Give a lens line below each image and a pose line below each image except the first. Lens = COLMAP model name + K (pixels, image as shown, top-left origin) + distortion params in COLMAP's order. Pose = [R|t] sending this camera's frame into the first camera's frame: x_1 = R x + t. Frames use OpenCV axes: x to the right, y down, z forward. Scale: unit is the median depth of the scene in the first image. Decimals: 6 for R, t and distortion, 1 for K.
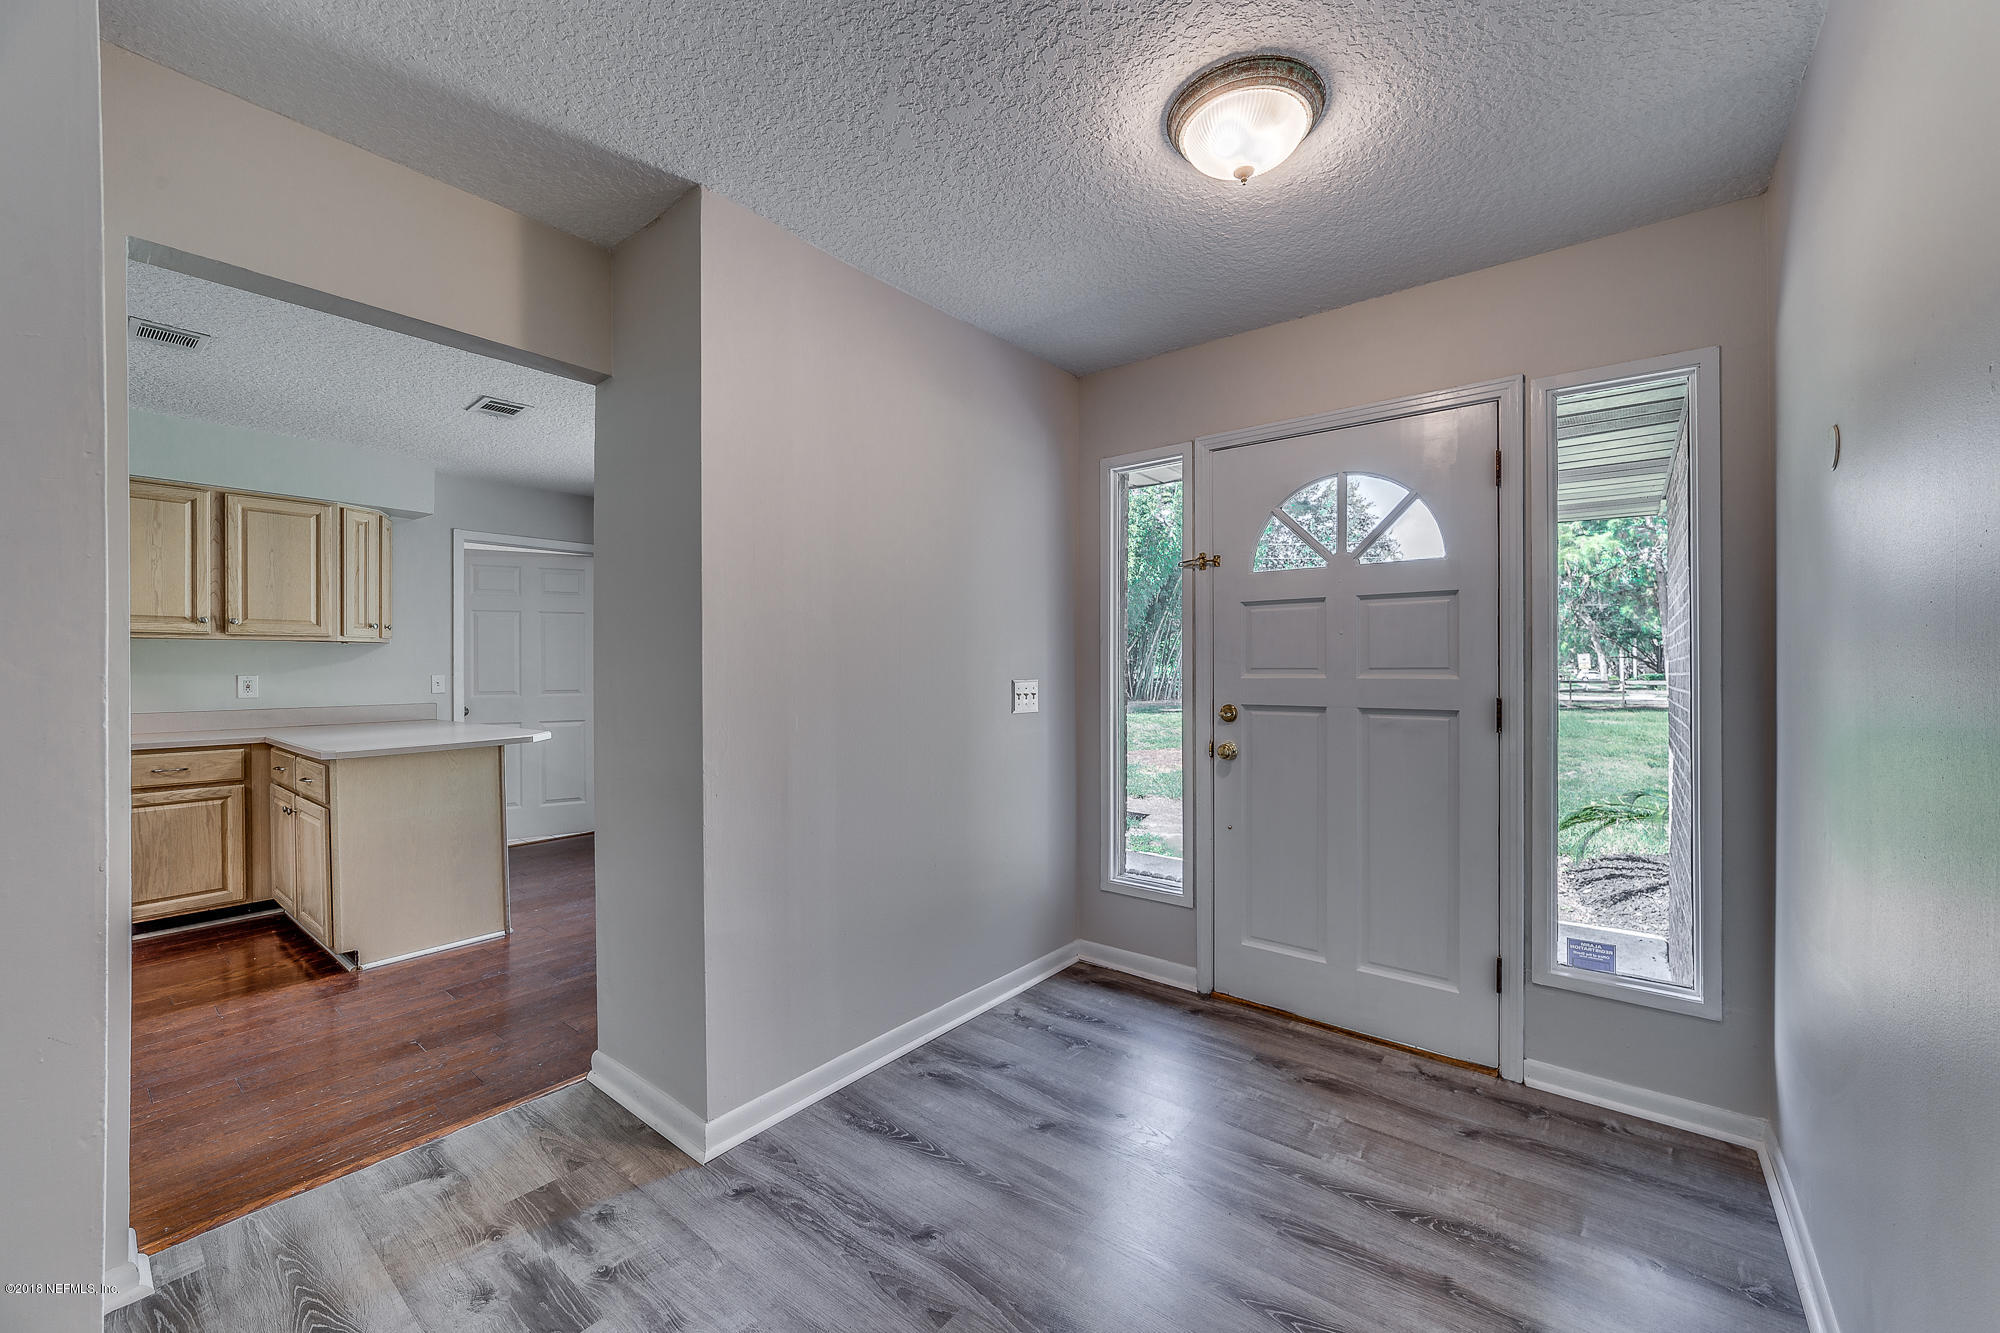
lens RADIAL K [[779.3, 0, 977.7], [0, 779.3, 668.1], [0, 0, 1]] dist [-0.017489, 0.005401]
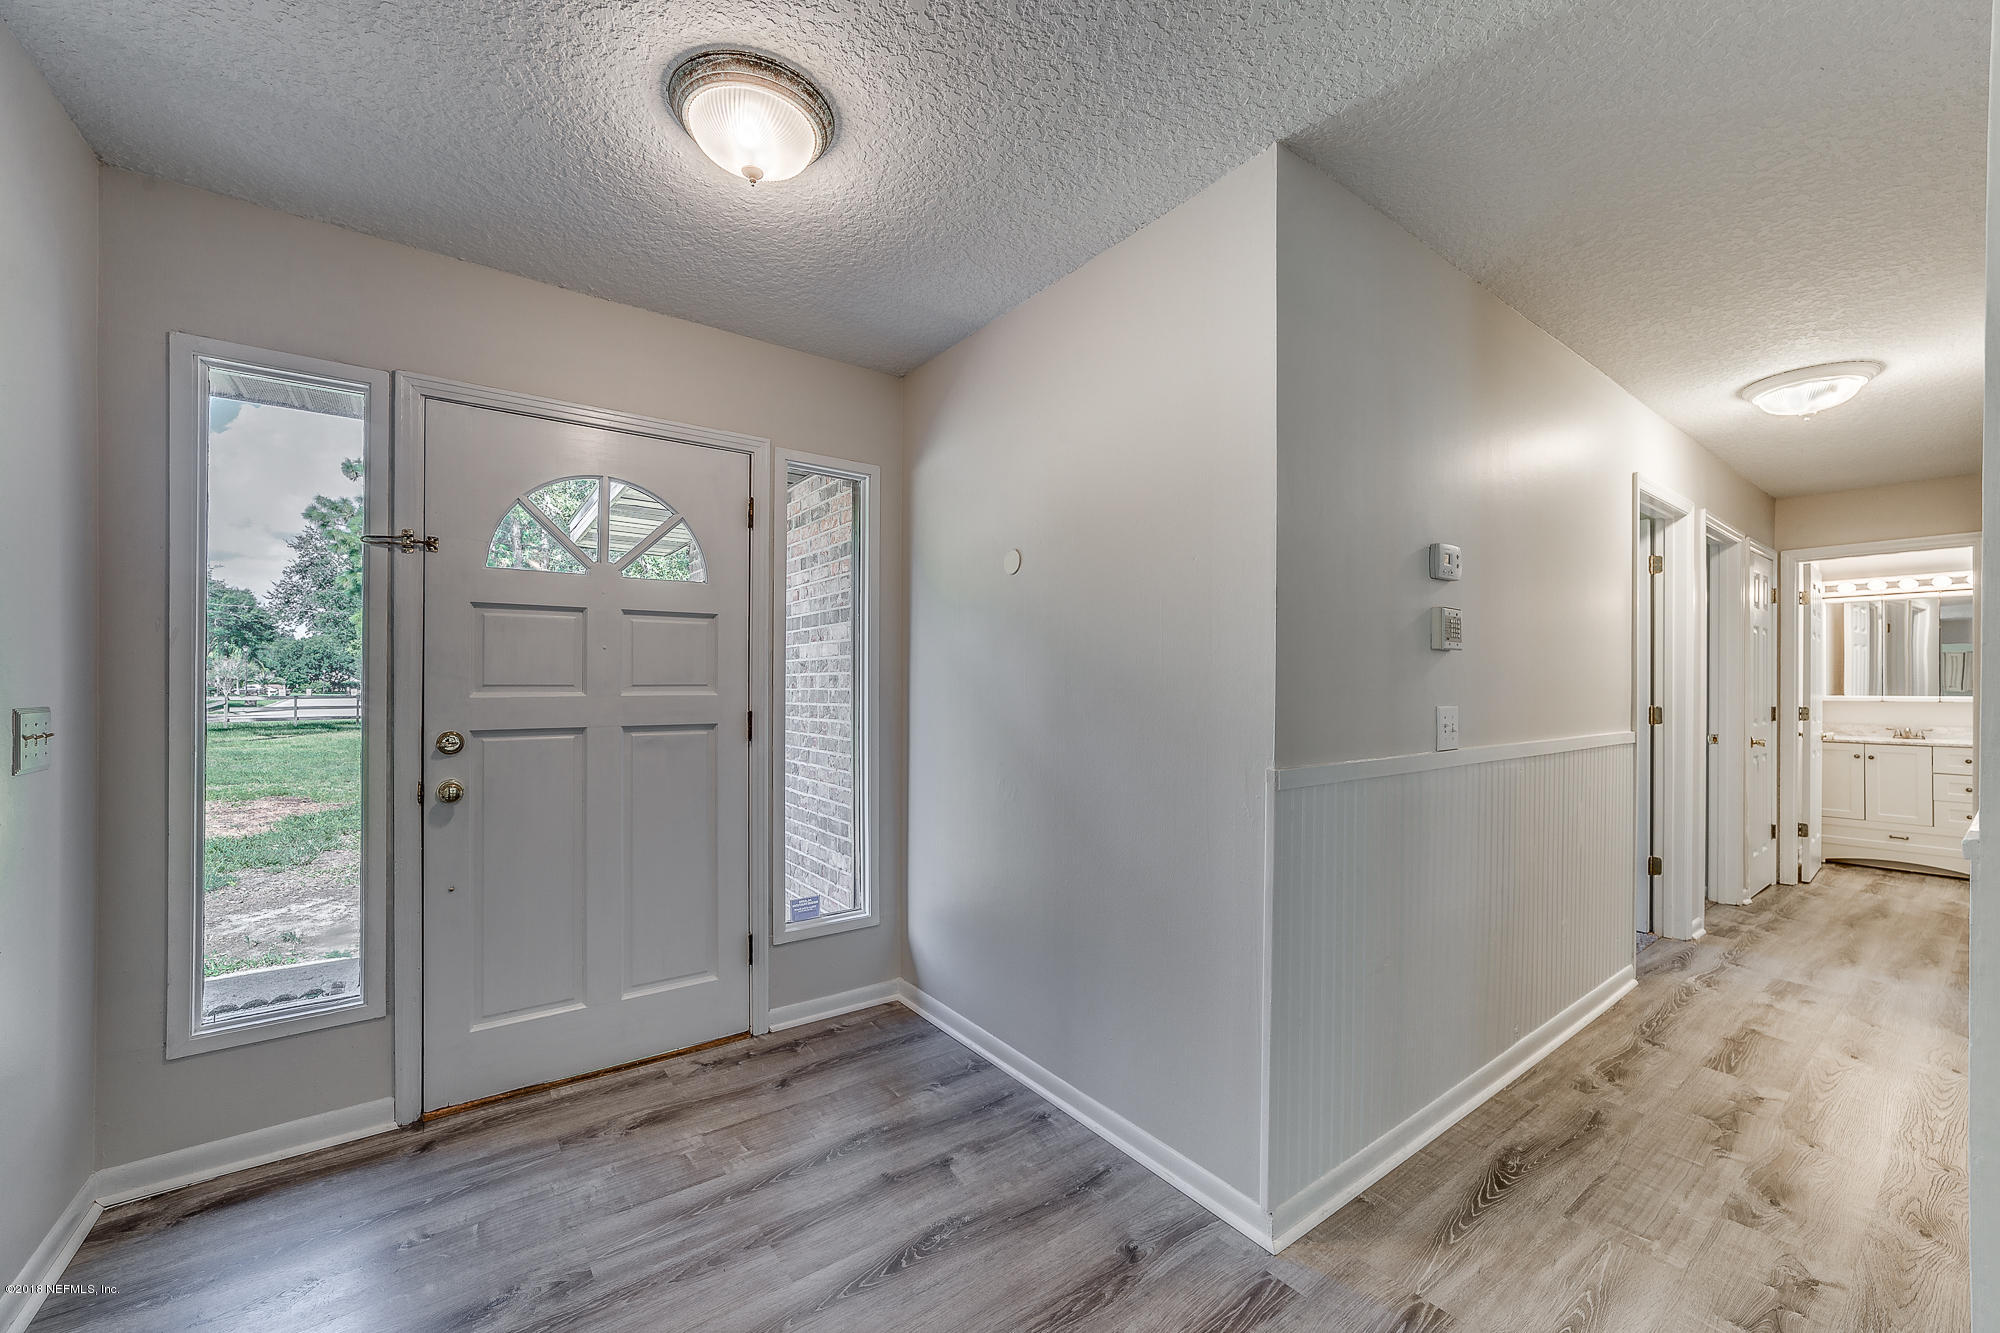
lens RADIAL K [[779.3, 0, 1051.0], [0, 779.3, 683.0], [0, 0, 1]] dist [-0.017489, 0.005401]
pose [[0.221383, 0.003176, 0.975182, -0.359791], [-0.001249, 0.999995, -0.002973, -0.000429], [-0.975186, -0.000560, 0.221386, 0.296251]]
